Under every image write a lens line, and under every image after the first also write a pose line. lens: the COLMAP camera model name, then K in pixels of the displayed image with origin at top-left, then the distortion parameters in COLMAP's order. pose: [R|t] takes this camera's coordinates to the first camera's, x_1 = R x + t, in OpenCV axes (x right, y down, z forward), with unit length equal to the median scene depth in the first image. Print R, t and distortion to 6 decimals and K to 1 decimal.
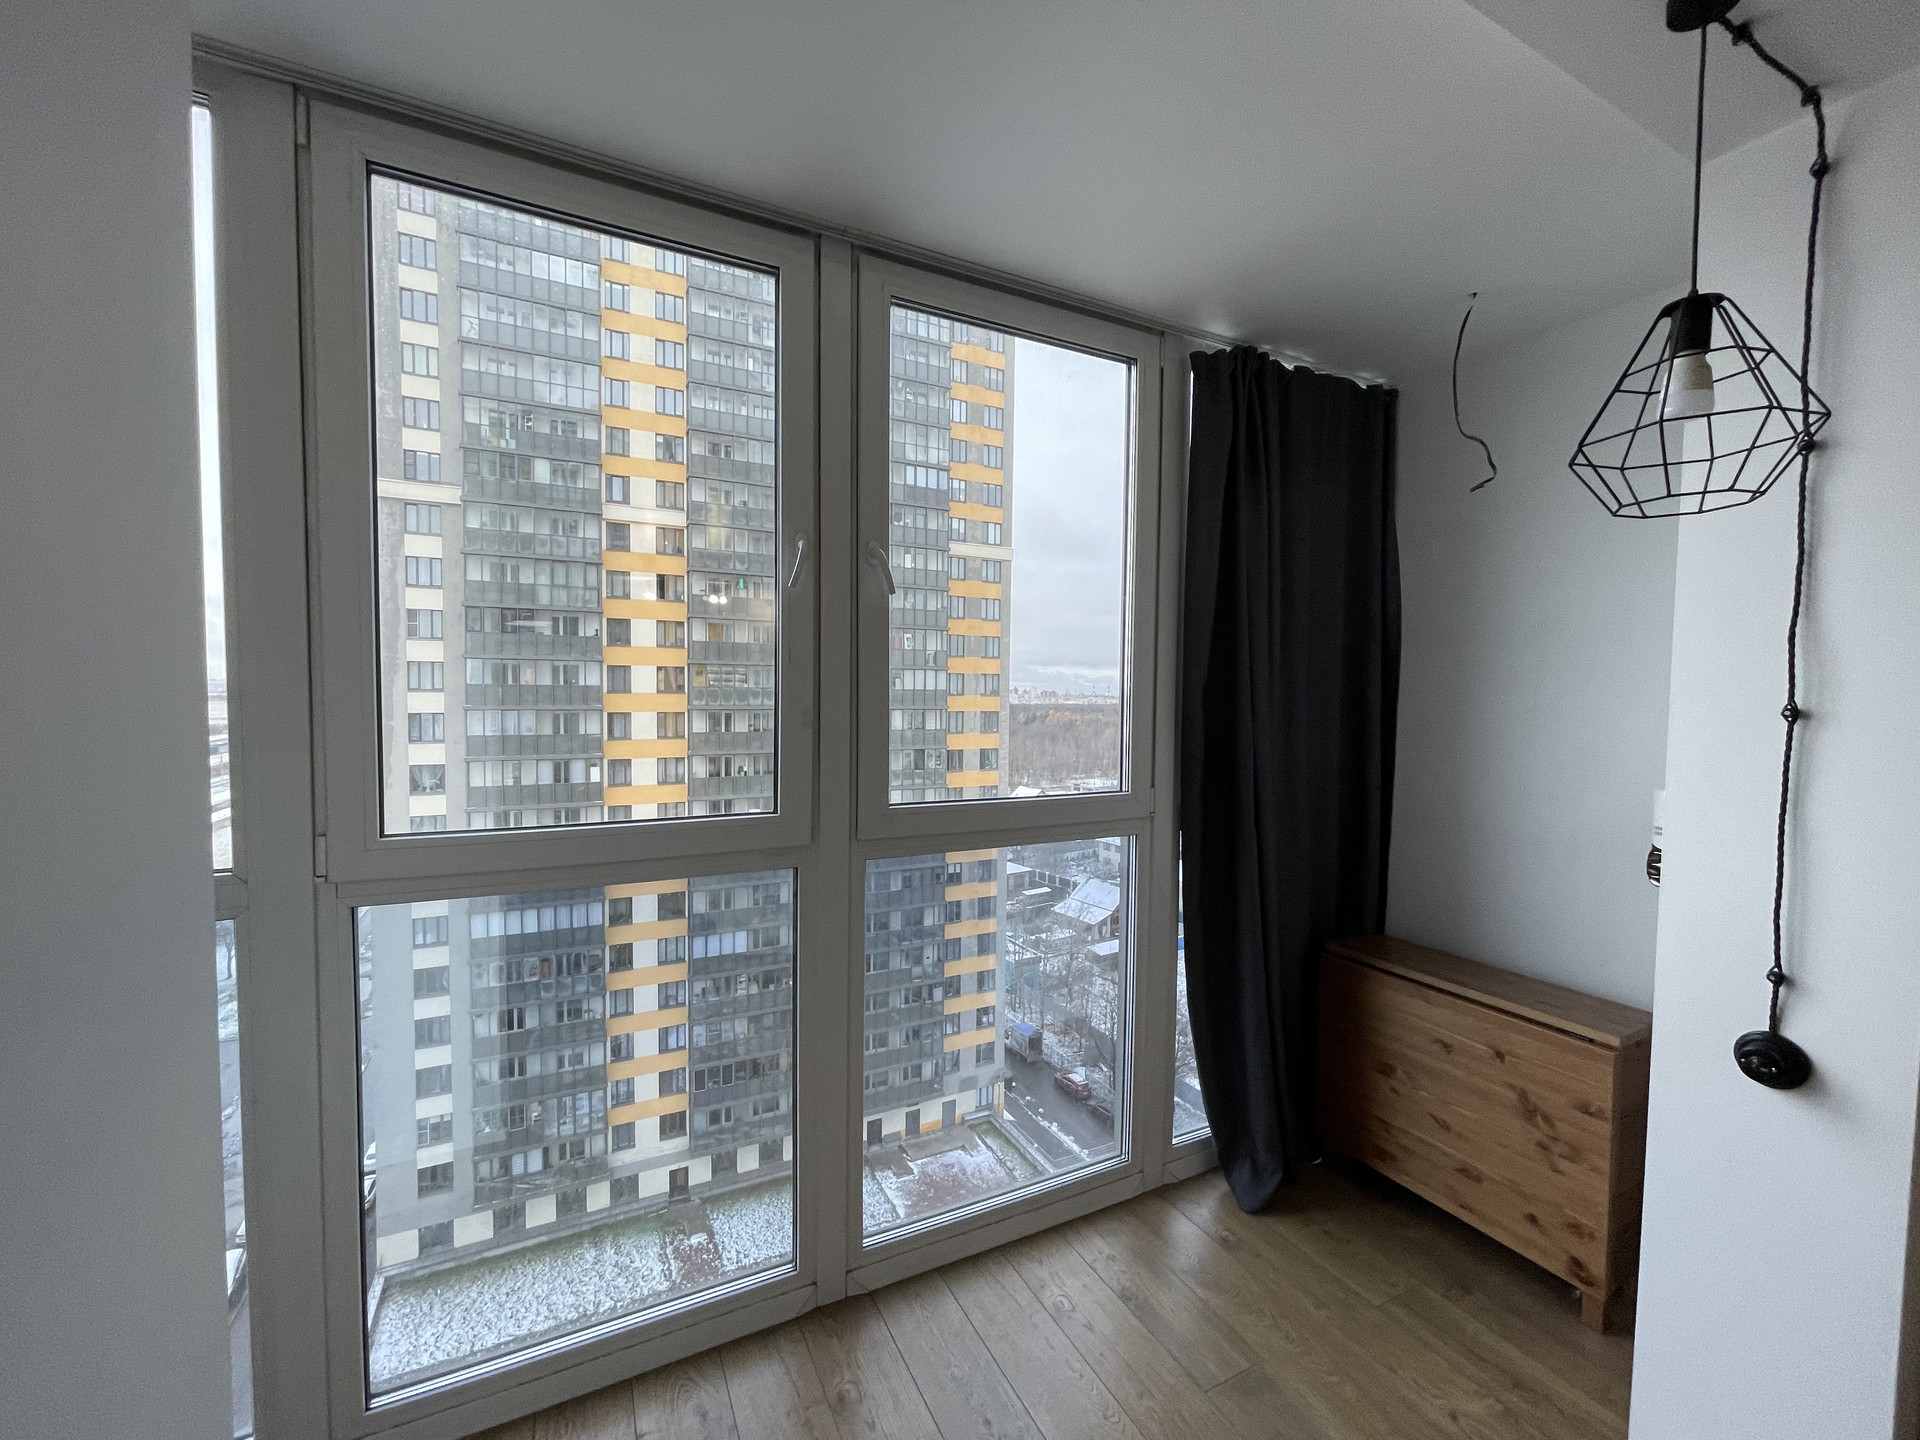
lens RADIAL K [[773.8, 0, 963.8], [0, 773.8, 726.2], [0, 0, 1]] dist [-0.007524, 0.002256]
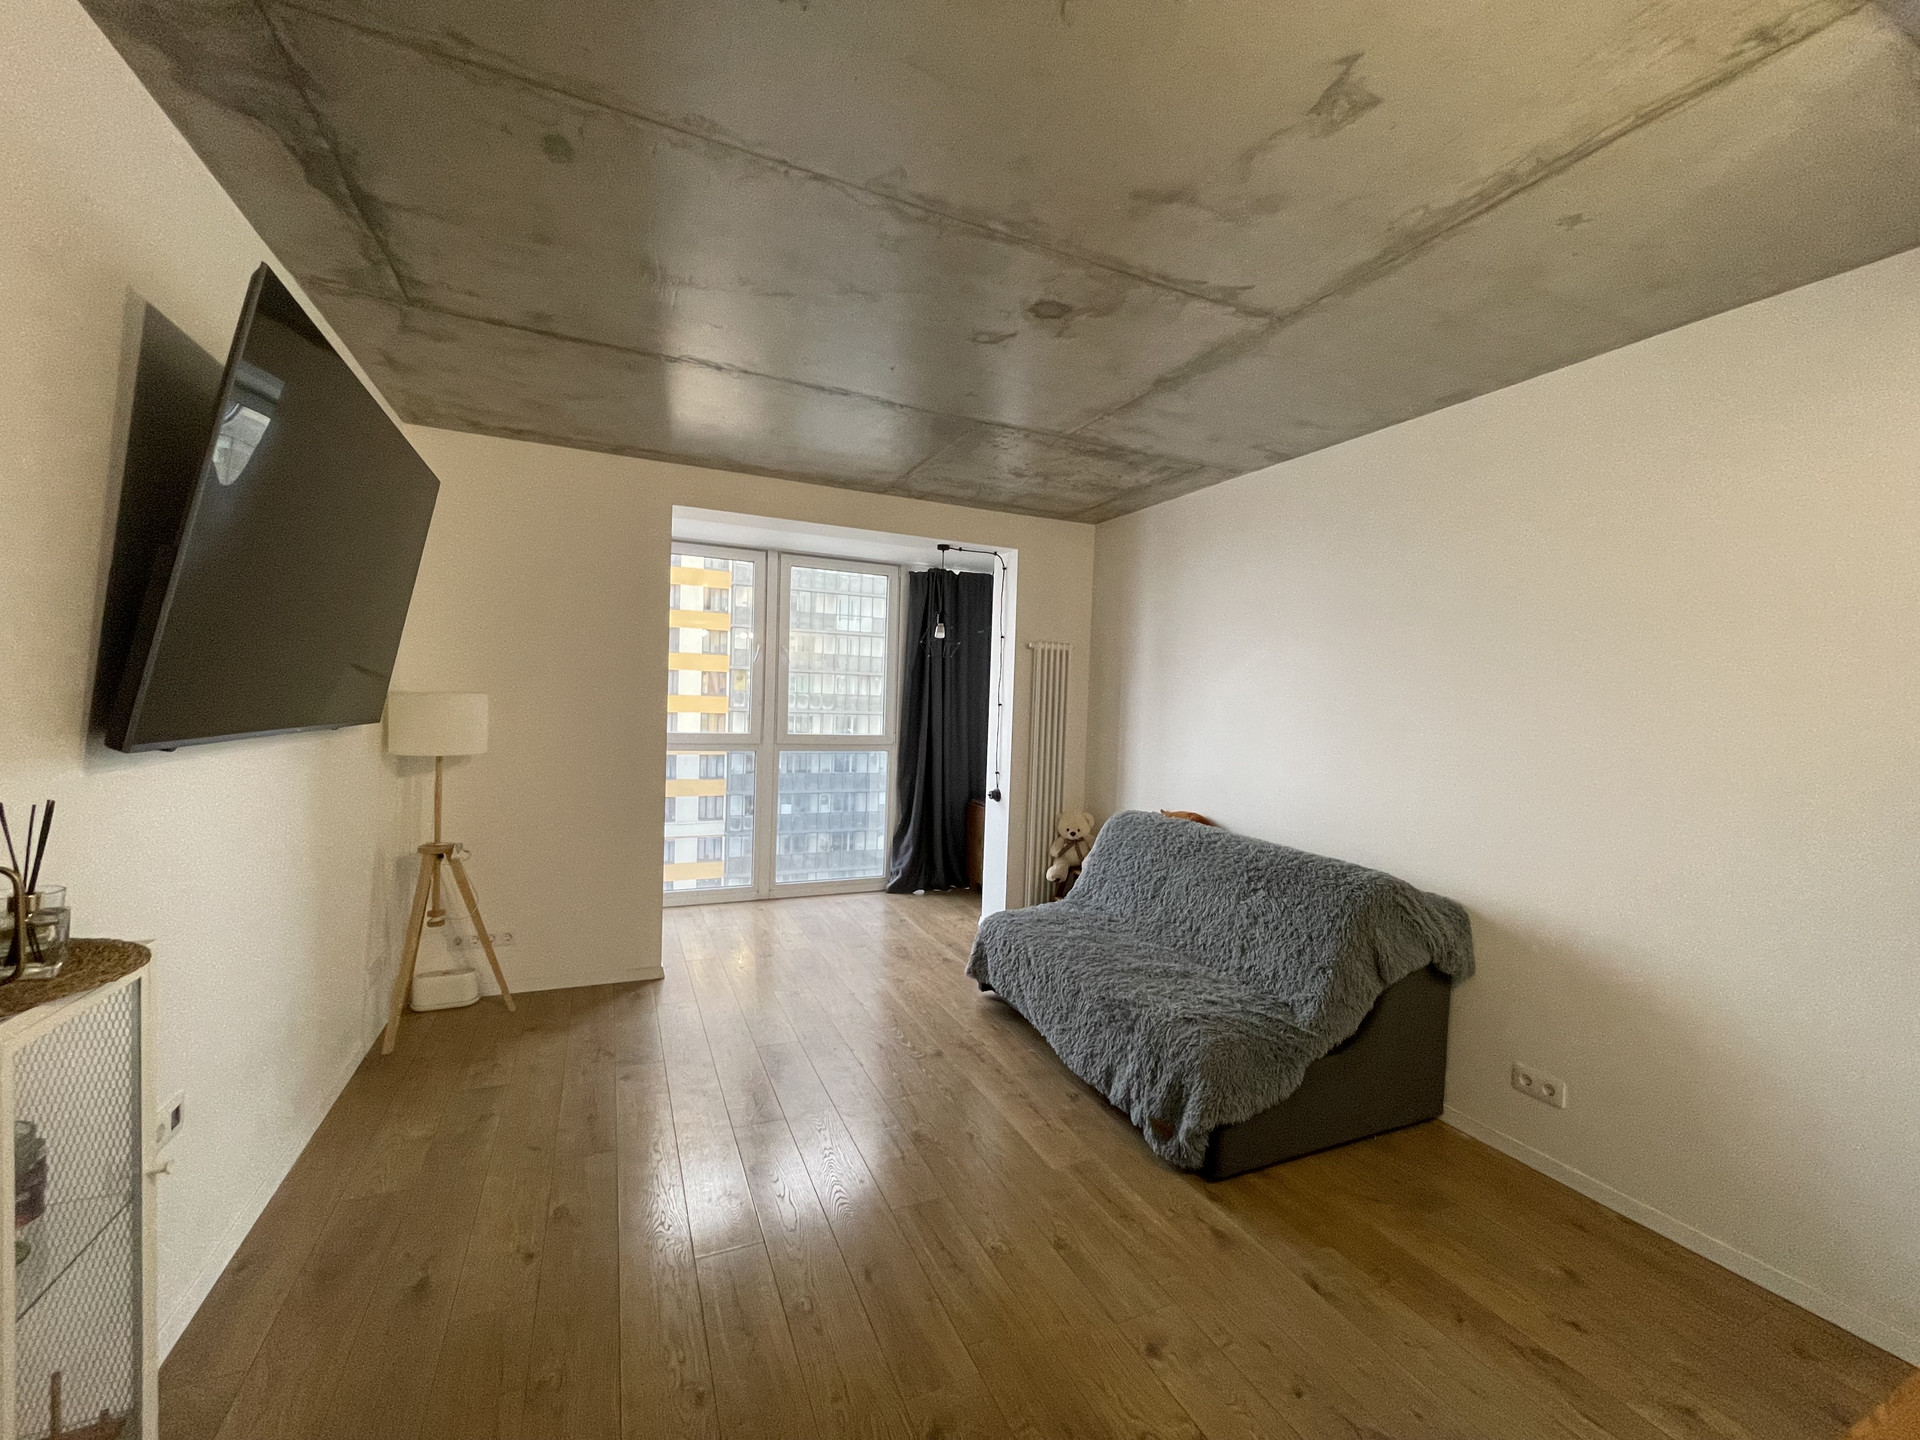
lens RADIAL K [[773.8, 0, 963.8], [0, 773.8, 726.2], [0, 0, 1]] dist [-0.007524, 0.002256]
pose [[0.998539, 0.024276, -0.048278, 0.583847], [-0.024842, 0.999629, -0.011156, 0.074606], [0.047989, 0.012339, 0.998772, -1.569960]]
